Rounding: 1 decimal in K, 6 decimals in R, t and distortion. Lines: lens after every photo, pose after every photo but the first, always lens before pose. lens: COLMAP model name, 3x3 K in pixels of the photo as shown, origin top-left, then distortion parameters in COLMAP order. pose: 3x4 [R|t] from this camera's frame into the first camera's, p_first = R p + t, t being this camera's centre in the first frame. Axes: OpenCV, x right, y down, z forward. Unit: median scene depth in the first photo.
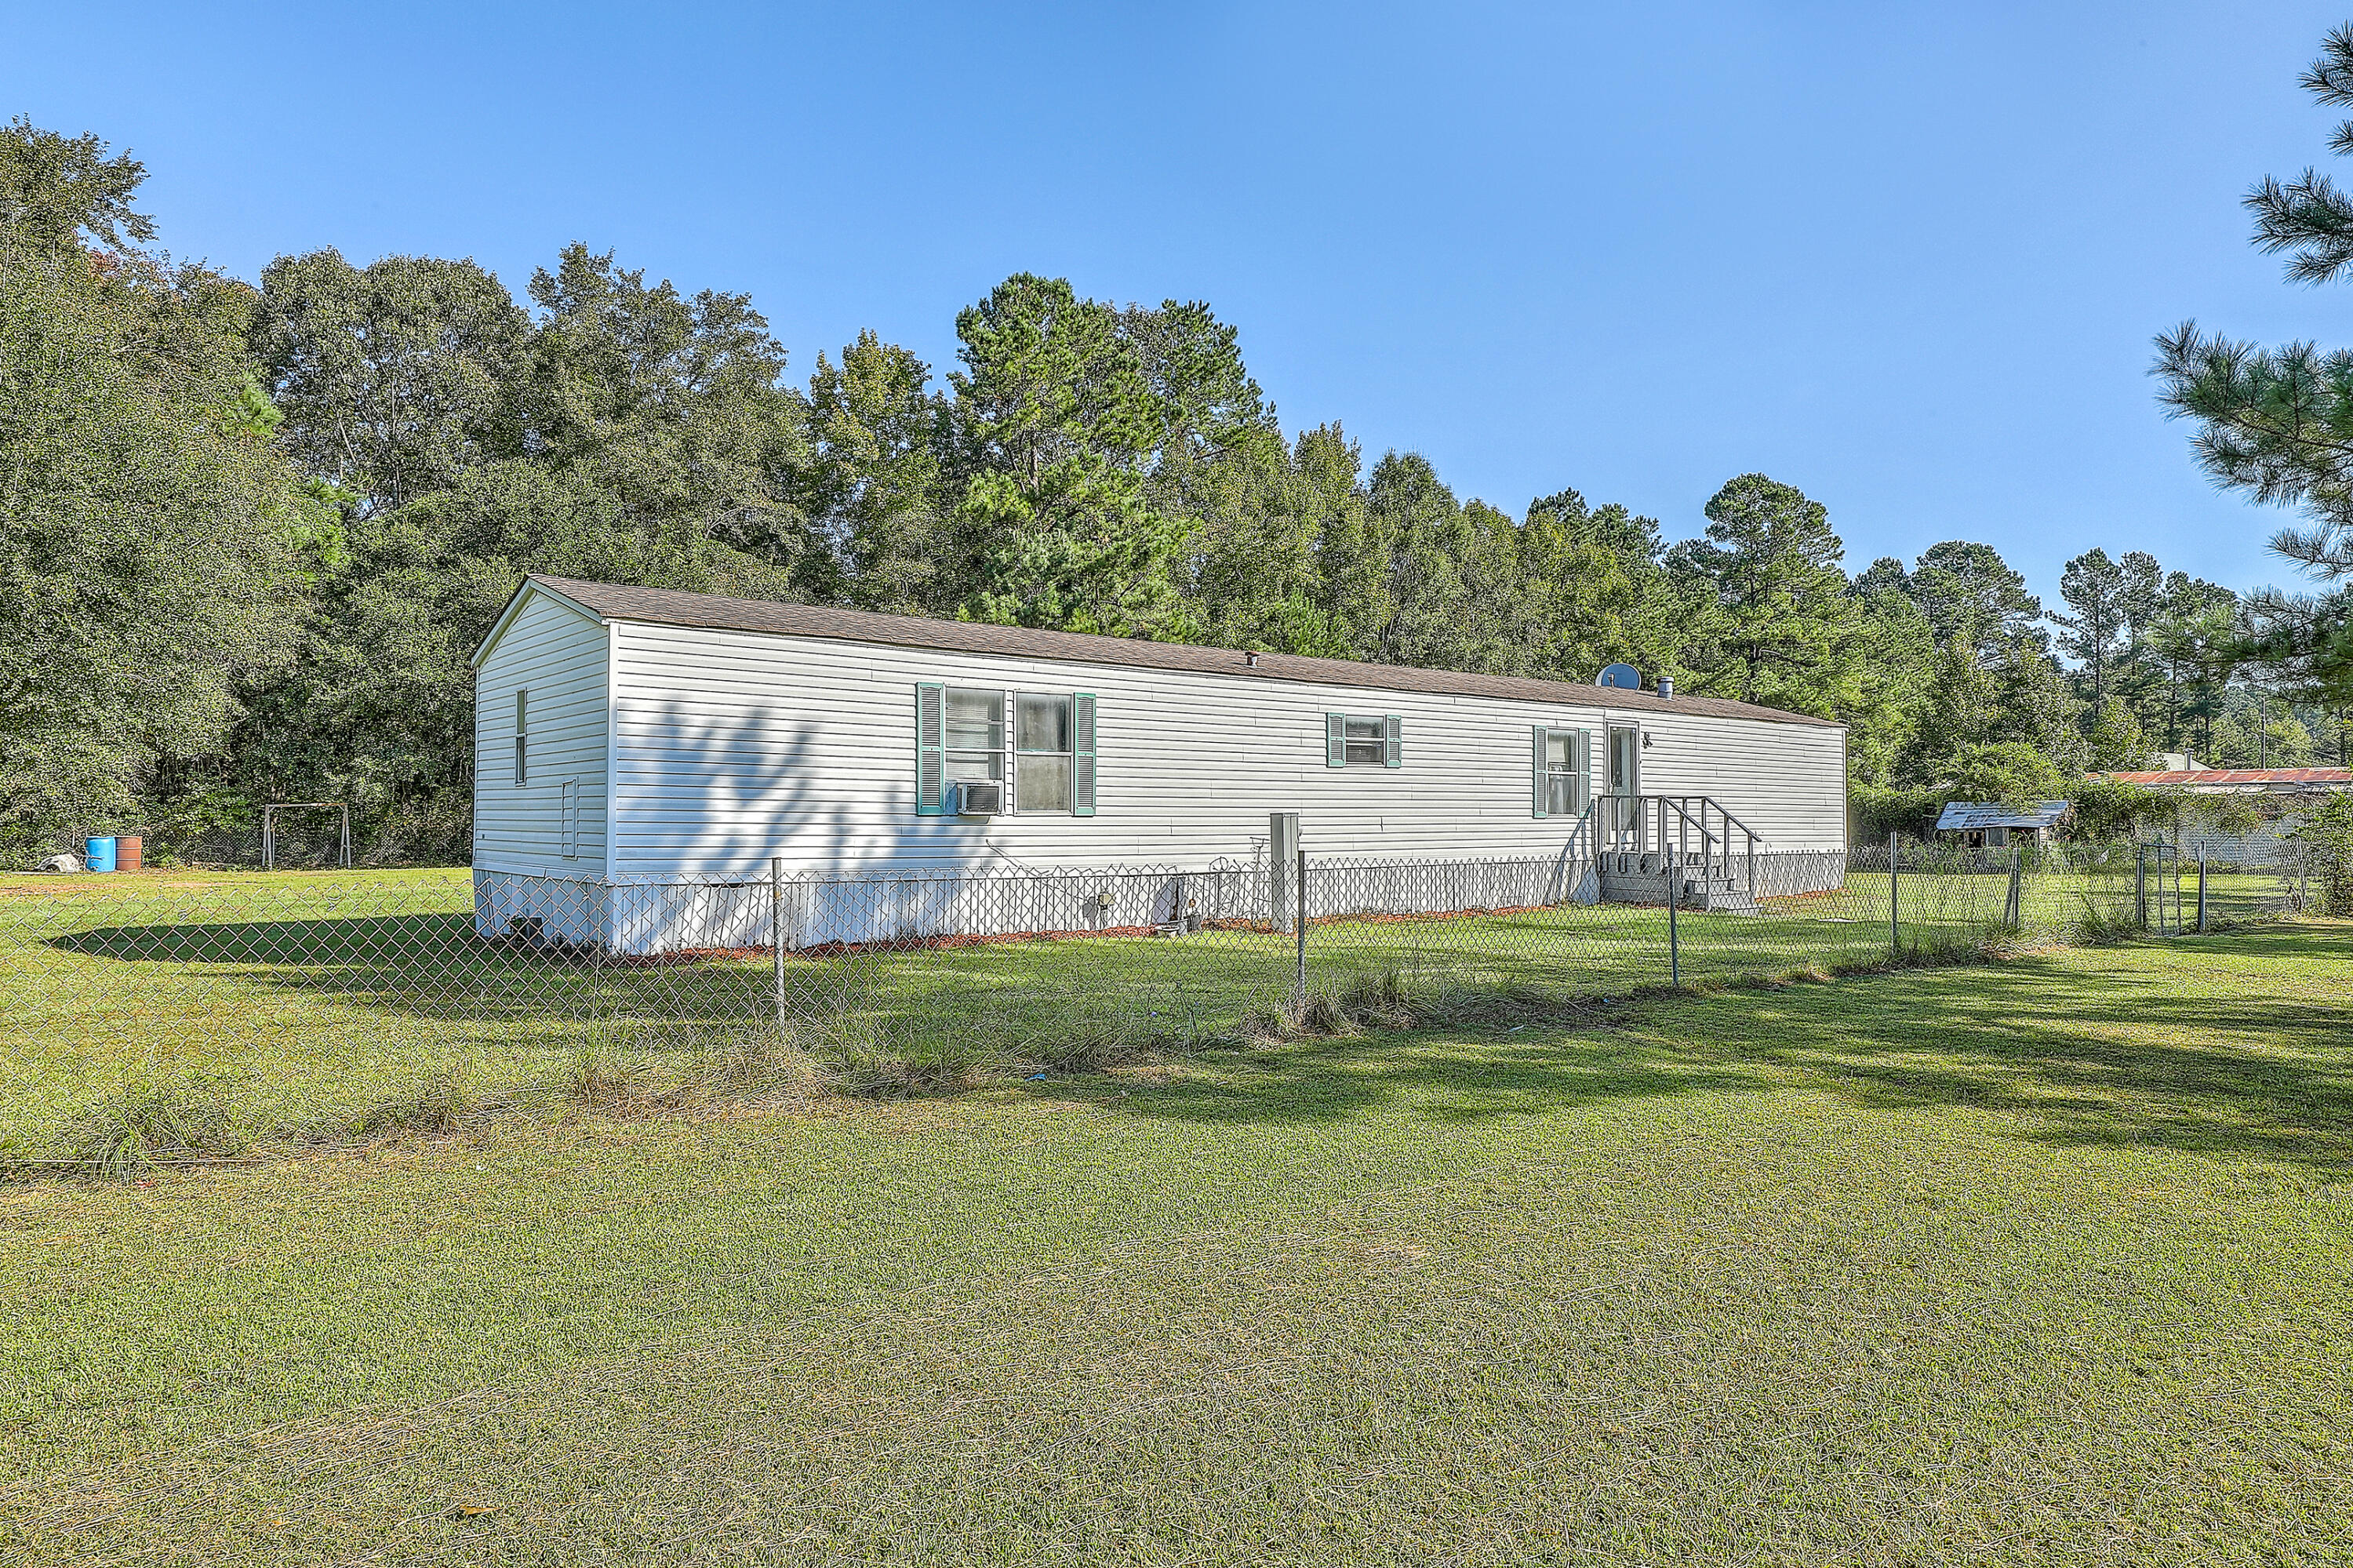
lens RADIAL K [[1487.7, 0, 1176.6], [0, 1487.7, 789.4], [0, 0, 1]] dist [-0.000796, 0.000000]
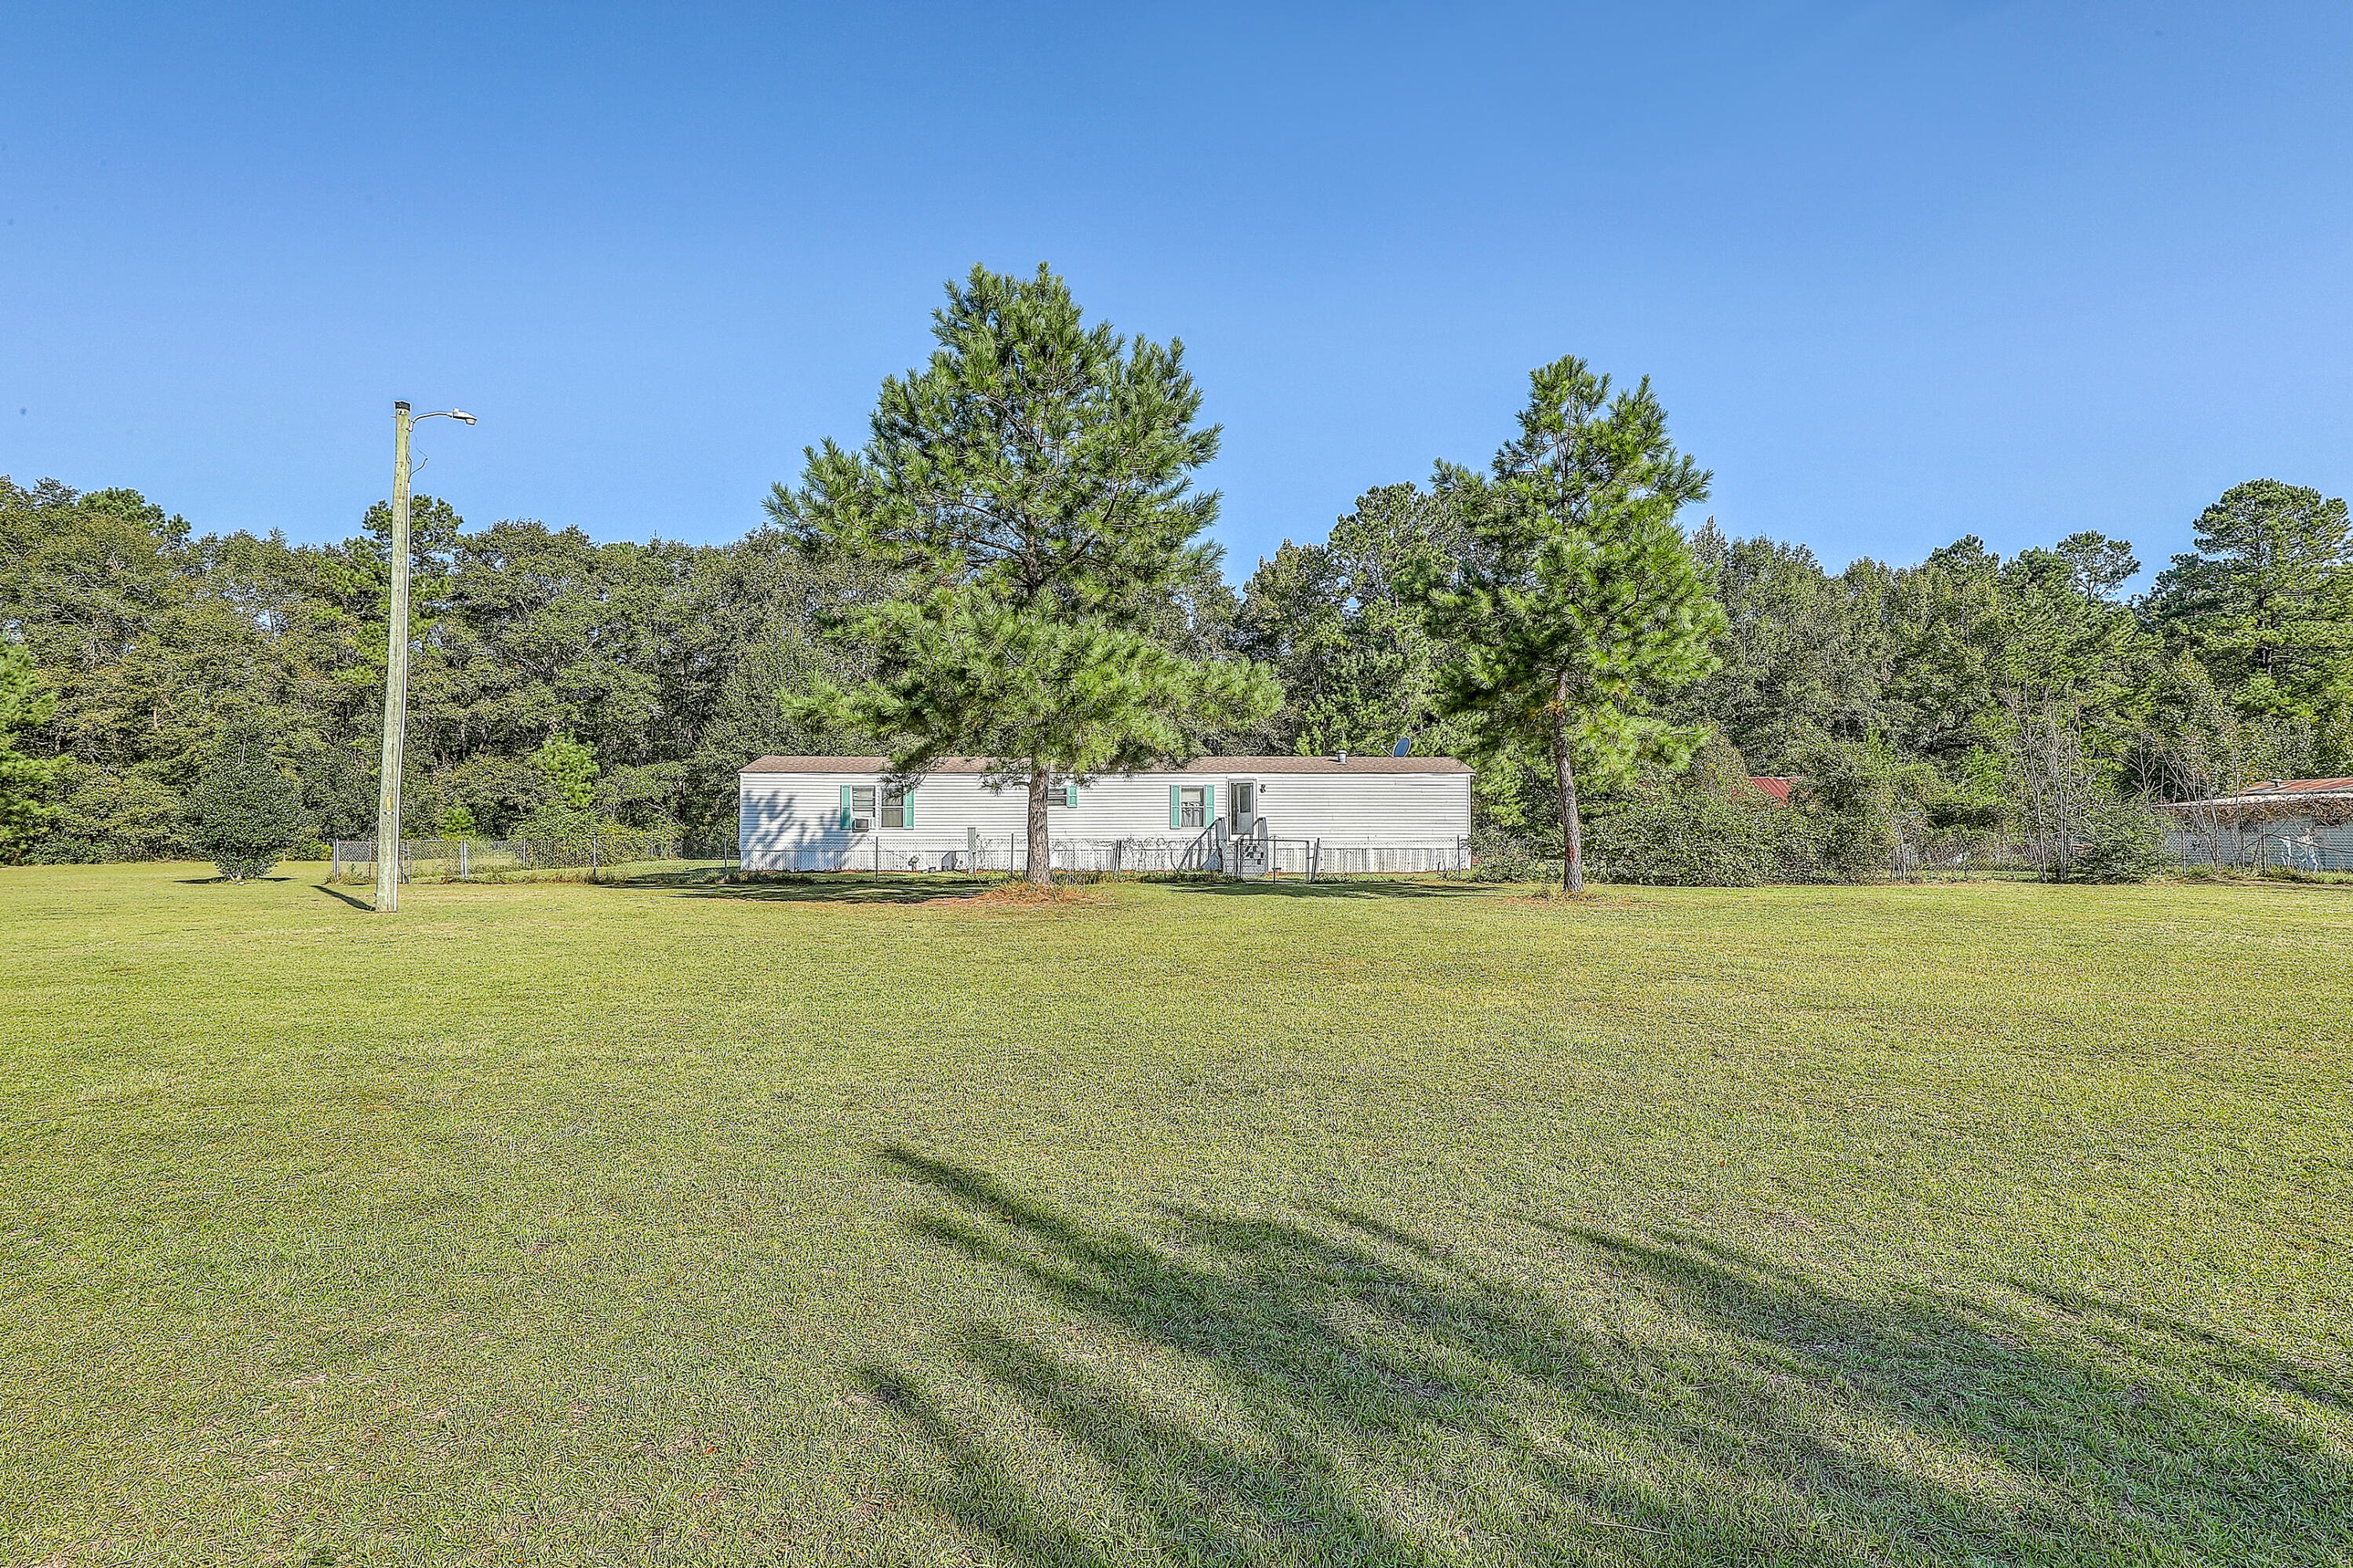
lens RADIAL K [[1222.2, 0, 1176.4], [0, 1222.2, 789.0], [0, 0, 1]] dist [0.001408, 0.000095]
pose [[0.768641, -0.004506, -0.639665, 2.002828], [0.004310, 0.999989, -0.001866, -0.048382], [0.639666, -0.001323, 0.768652, -0.479502]]
